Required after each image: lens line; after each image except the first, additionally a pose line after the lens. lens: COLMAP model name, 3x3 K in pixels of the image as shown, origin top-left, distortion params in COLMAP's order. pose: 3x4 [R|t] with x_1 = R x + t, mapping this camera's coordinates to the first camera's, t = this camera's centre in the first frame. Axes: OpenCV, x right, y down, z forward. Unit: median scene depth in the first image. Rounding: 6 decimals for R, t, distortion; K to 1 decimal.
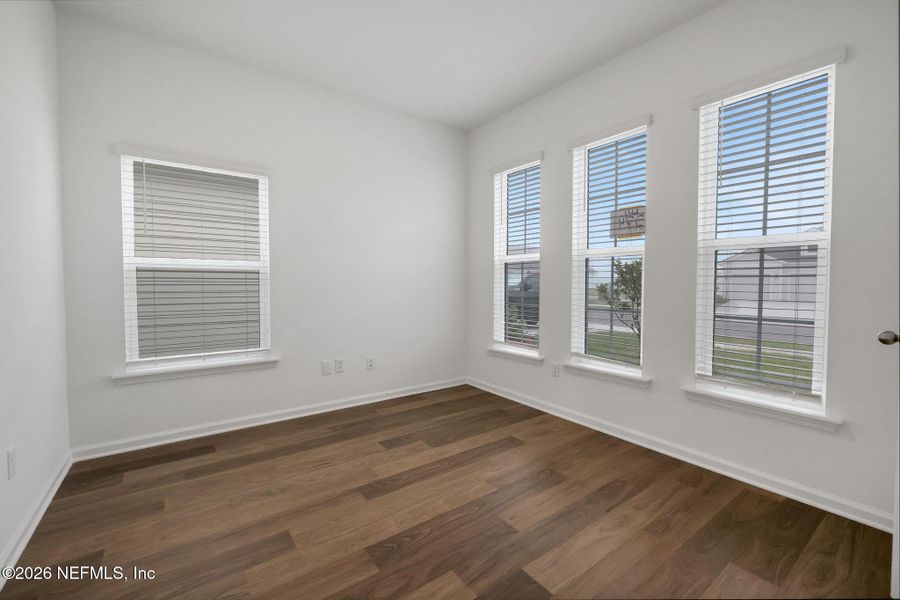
lens RADIAL K [[387.8, 0, 445.2], [0, 387.8, 281.0], [0, 0, 1]] dist [-0.000558, 0.000021]
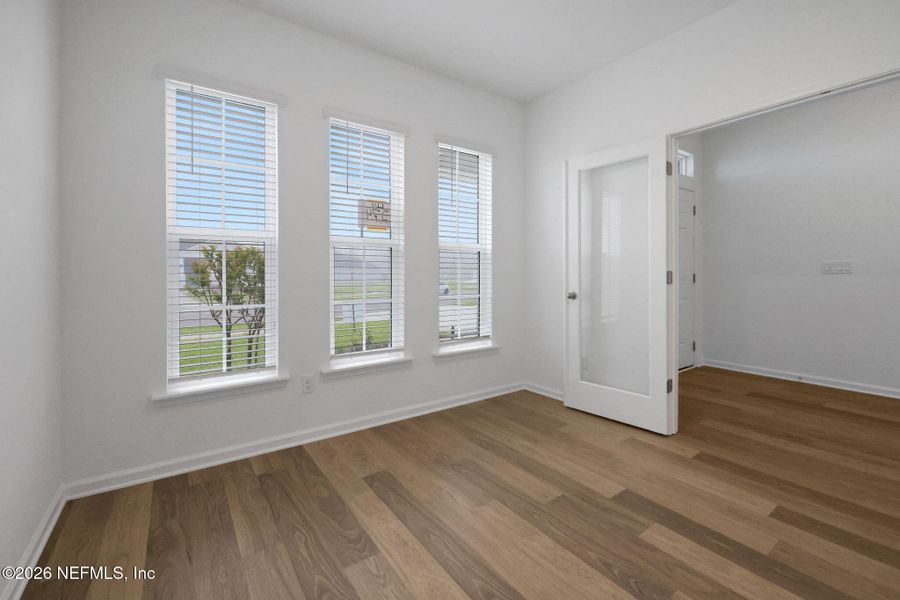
lens RADIAL K [[387.8, 0, 445.2], [0, 387.8, 281.0], [0, 0, 1]] dist [-0.000558, 0.000021]
pose [[-0.003537, -0.020943, 0.999774, -0.604771], [-0.000722, 0.999780, 0.020940, 0.002798], [-0.999993, -0.000648, -0.003551, 0.884432]]
